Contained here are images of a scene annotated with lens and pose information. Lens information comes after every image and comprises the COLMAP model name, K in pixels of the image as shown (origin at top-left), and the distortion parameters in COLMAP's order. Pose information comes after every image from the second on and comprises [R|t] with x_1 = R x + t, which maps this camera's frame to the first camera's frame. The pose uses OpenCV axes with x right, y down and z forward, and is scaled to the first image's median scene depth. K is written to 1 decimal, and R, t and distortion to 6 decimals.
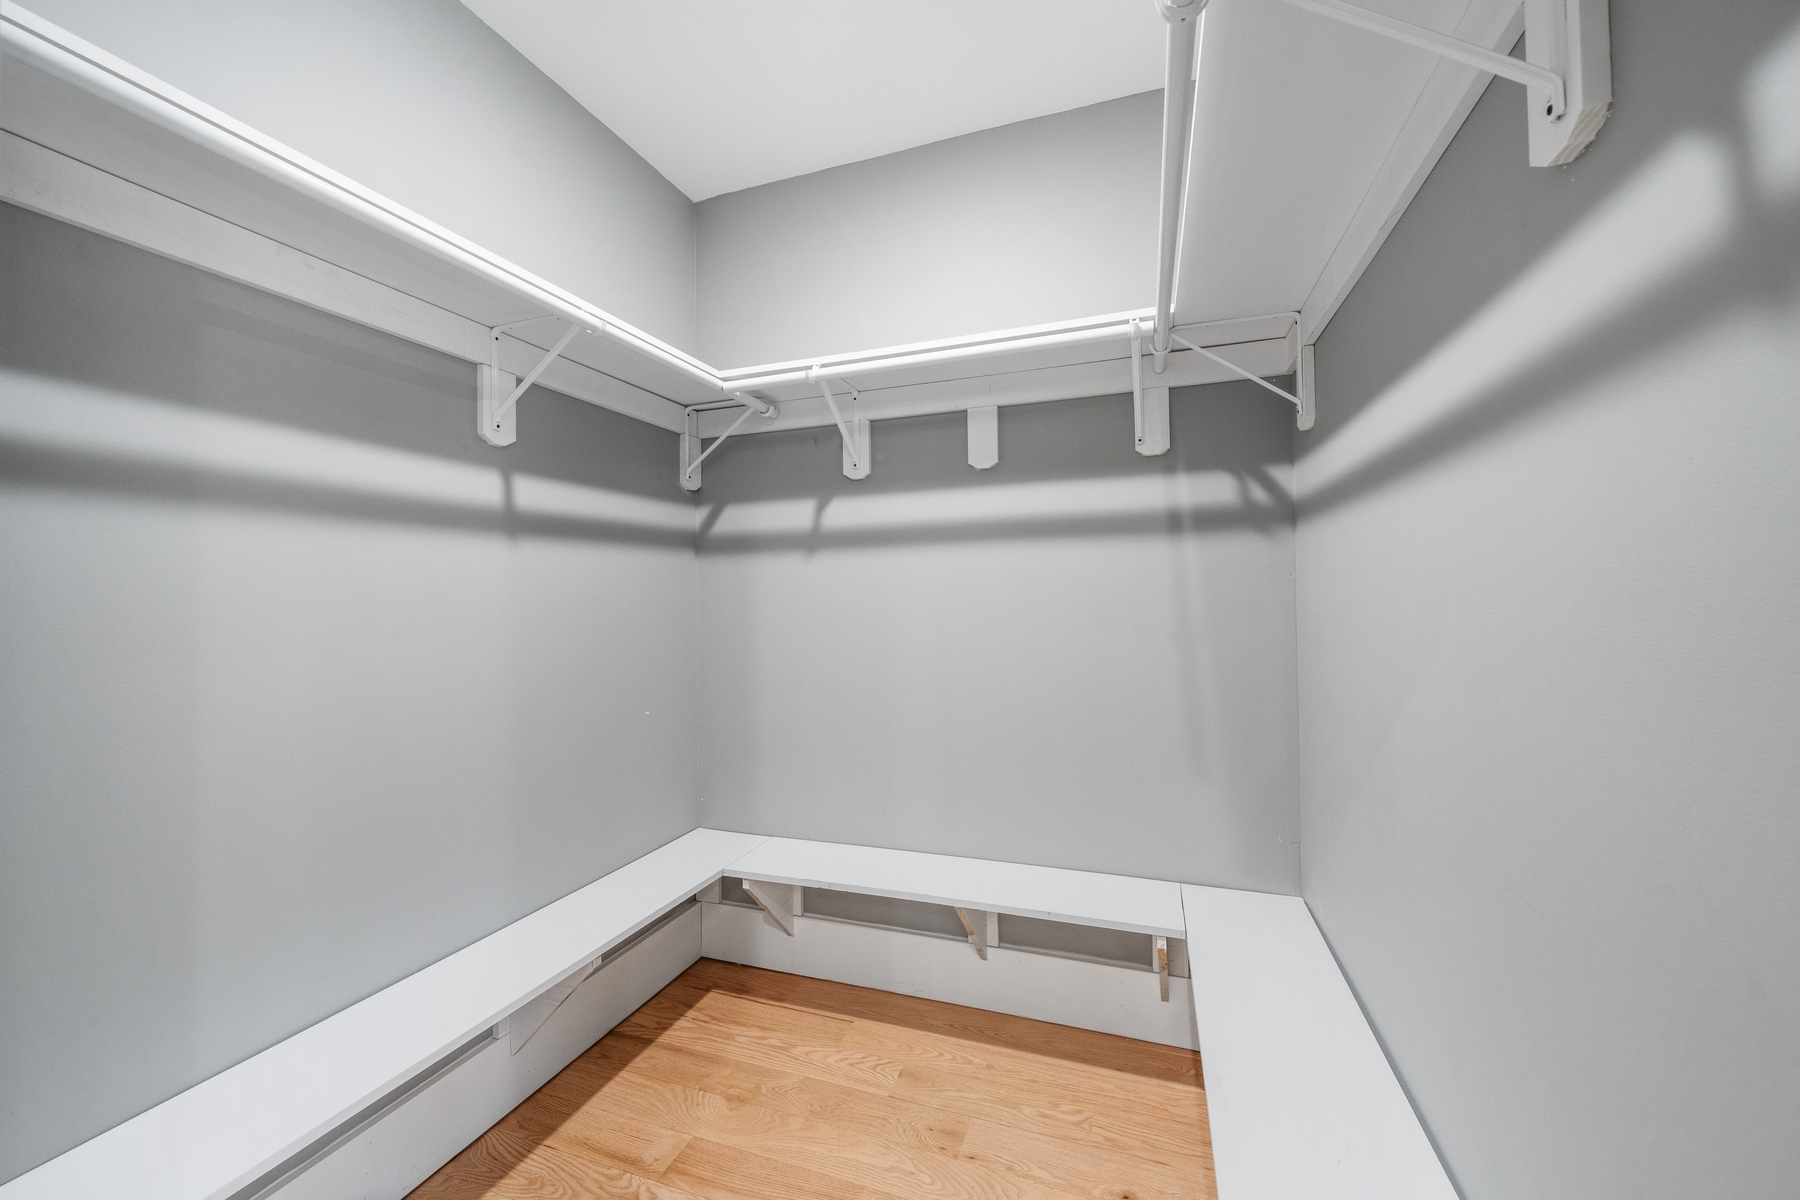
lens RADIAL K [[713.3, 0, 894.7], [0, 713.3, 596.8], [0, 0, 1]] dist [-0.003113, 0.000634]
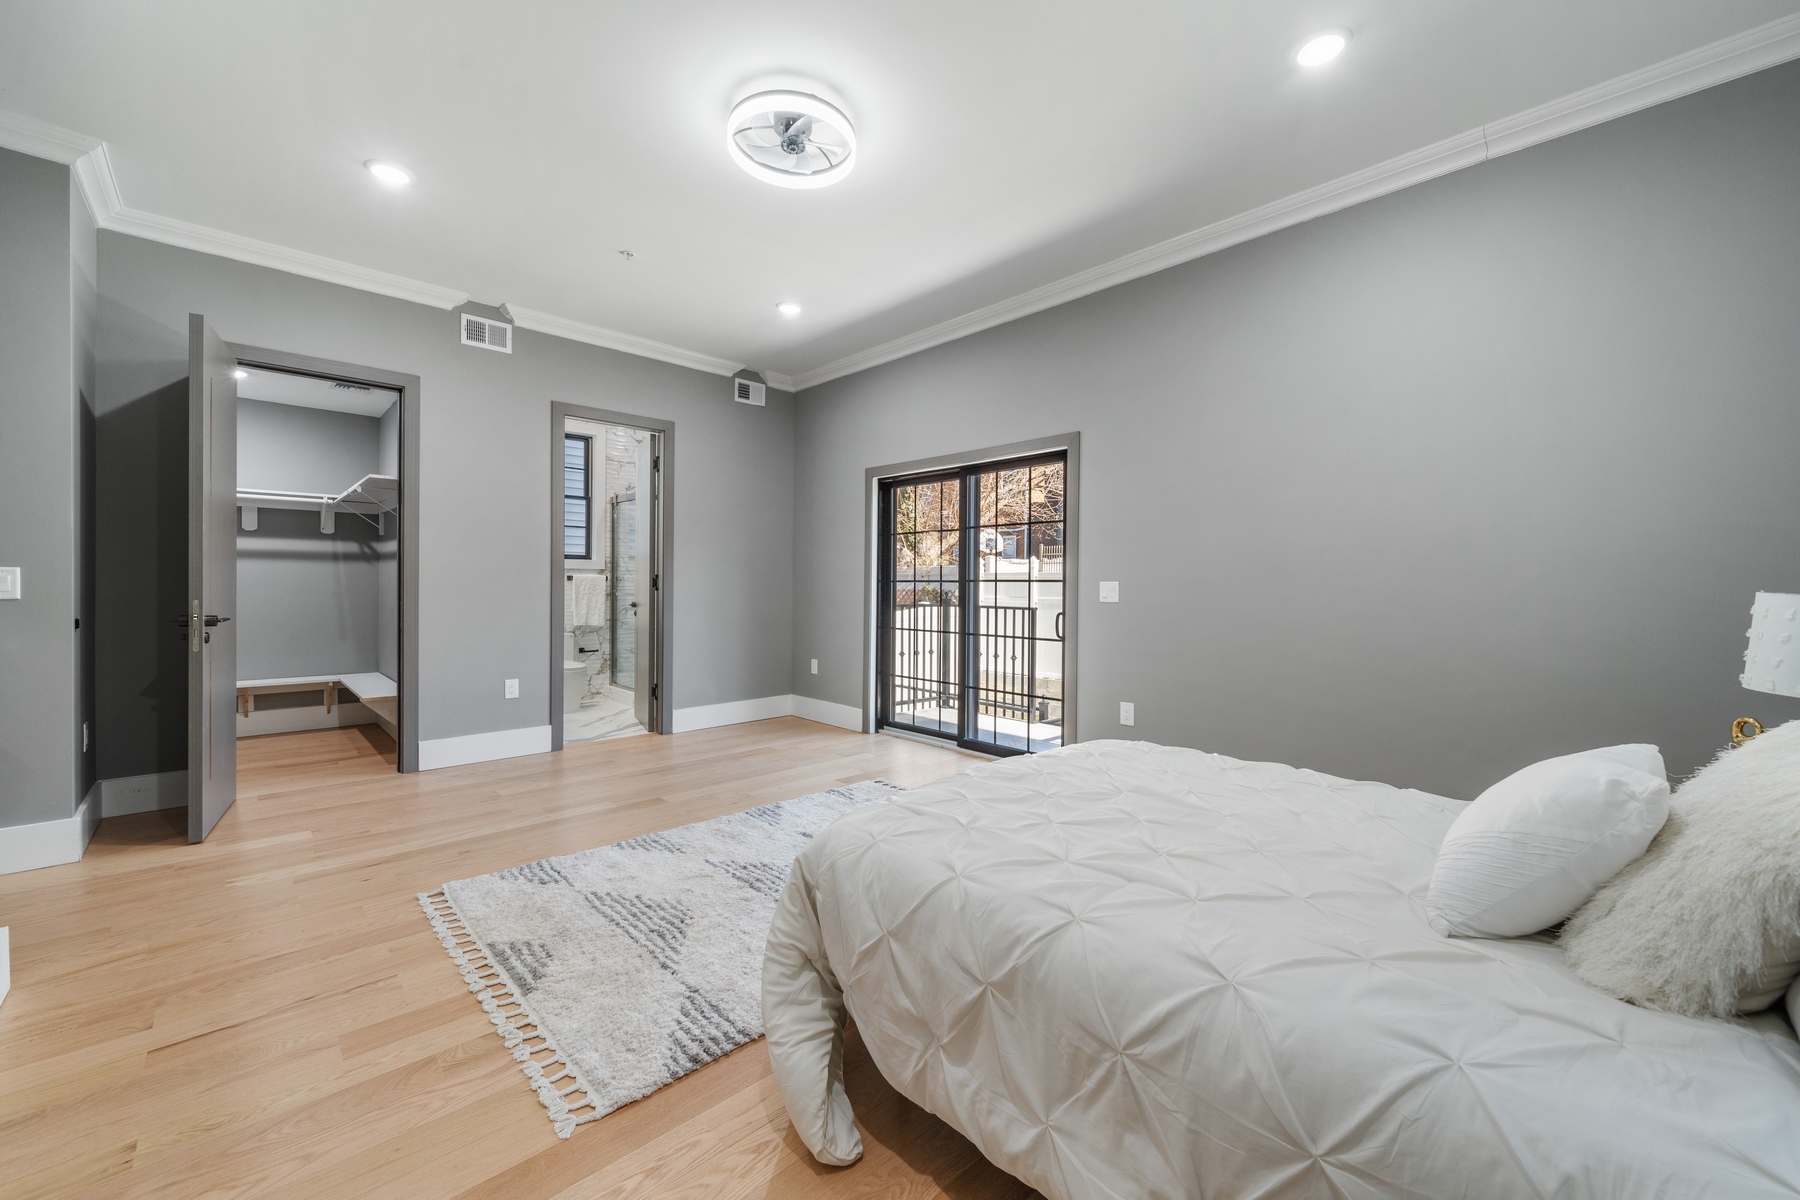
lens RADIAL K [[713.3, 0, 886.3], [0, 713.3, 589.7], [0, 0, 1]] dist [-0.003113, 0.000634]
pose [[0.437278, 0.008940, 0.899282, -1.306086], [-0.013801, 0.999900, -0.003229, 0.012388], [-0.899220, -0.010999, 0.437358, -2.431180]]
